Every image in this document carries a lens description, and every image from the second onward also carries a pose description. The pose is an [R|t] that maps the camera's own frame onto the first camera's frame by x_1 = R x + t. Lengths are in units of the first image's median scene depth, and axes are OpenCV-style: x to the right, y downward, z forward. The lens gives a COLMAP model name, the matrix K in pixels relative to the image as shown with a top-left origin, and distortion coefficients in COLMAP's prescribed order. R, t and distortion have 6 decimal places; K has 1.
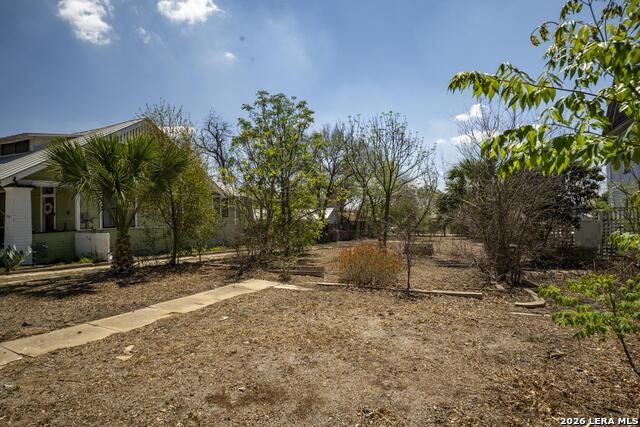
lens RADIAL K [[353.0, 0, 320.0], [0, 353.0, 213.5], [0, 0, 1]] dist [0.004701, 0.000415]
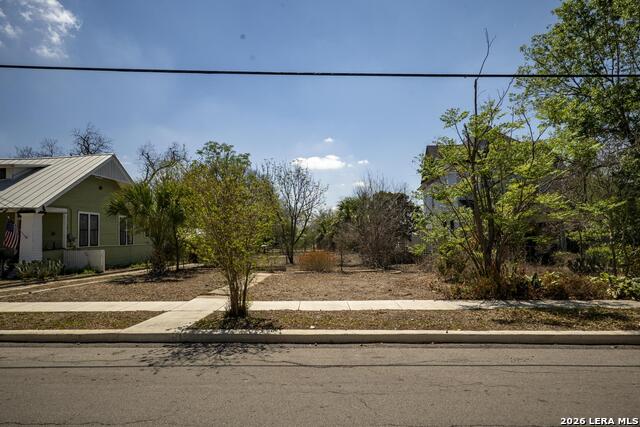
lens RADIAL K [[373.5, 0, 317.6], [0, 373.5, 216.1], [0, 0, 1]] dist [0.000846, 0.000285]
pose [[0.922471, 0.013575, 0.385828, -0.339864], [0.003319, 0.999066, -0.043086, -0.003900], [-0.386053, 0.041026, 0.921564, -0.440793]]
